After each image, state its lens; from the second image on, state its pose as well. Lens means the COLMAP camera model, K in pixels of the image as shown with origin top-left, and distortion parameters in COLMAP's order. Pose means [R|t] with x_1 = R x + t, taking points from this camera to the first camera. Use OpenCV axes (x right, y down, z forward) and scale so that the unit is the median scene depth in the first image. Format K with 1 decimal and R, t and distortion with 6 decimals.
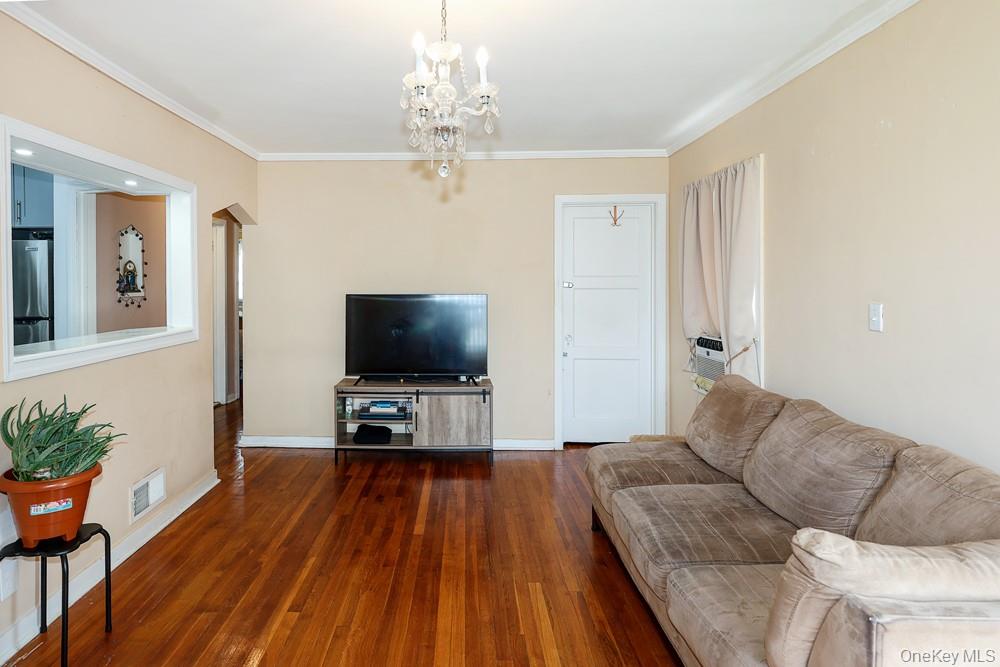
lens RADIAL K [[551.9, 0, 445.5], [0, 551.9, 289.5], [0, 0, 1]] dist [-0.001931, 0.000082]
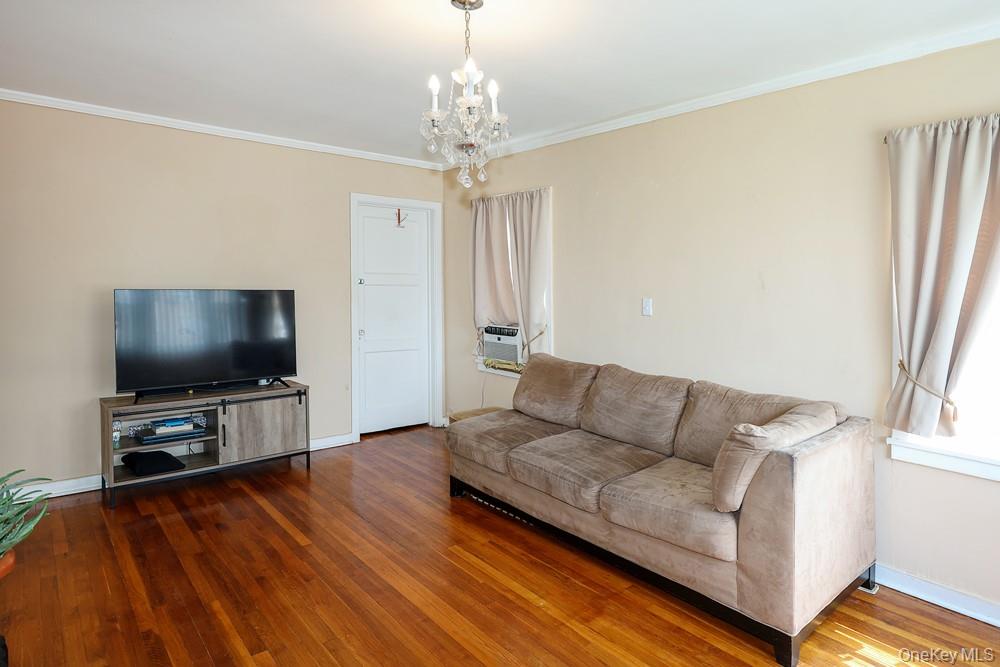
lens RADIAL K [[568.6, 0, 497.5], [0, 568.6, 285.8], [0, 0, 1]] dist [-0.002630, -0.000546]
pose [[0.746006, 0.009241, 0.665875, -0.348933], [-0.011397, 0.999934, -0.001108, -0.001835], [-0.665841, -0.006762, 0.746063, 0.045394]]
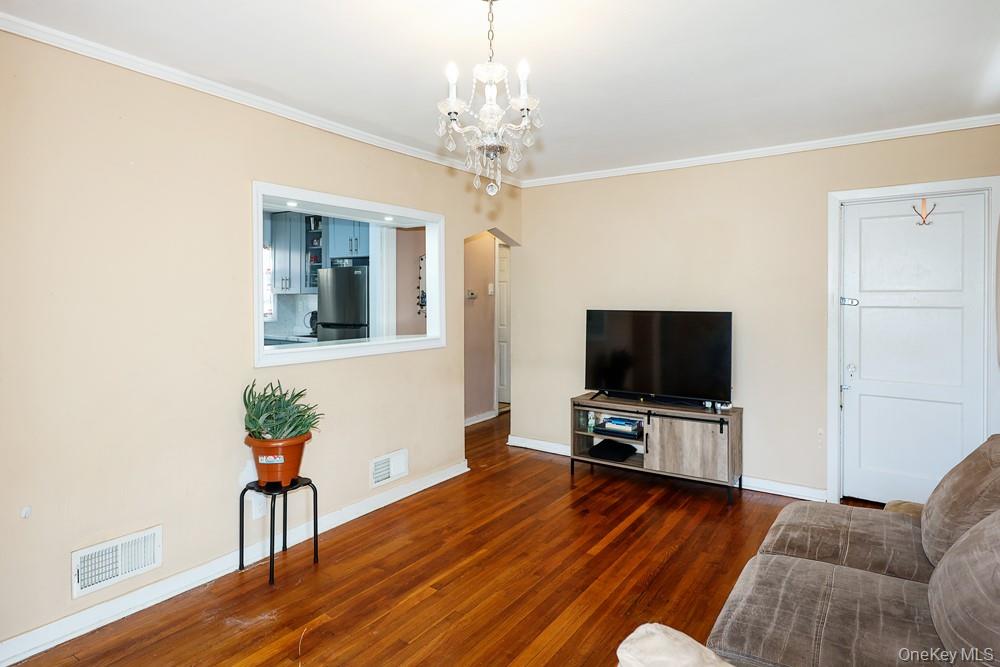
lens RADIAL K [[543.4, 0, 514.7], [0, 543.4, 304.2], [0, 0, 1]] dist [0.000371, 0.000177]
pose [[0.850309, 0.007466, -0.526231, 0.261323], [-0.008781, 0.999961, -0.000002, -0.000957], [0.526211, 0.004622, 0.850342, 0.077814]]
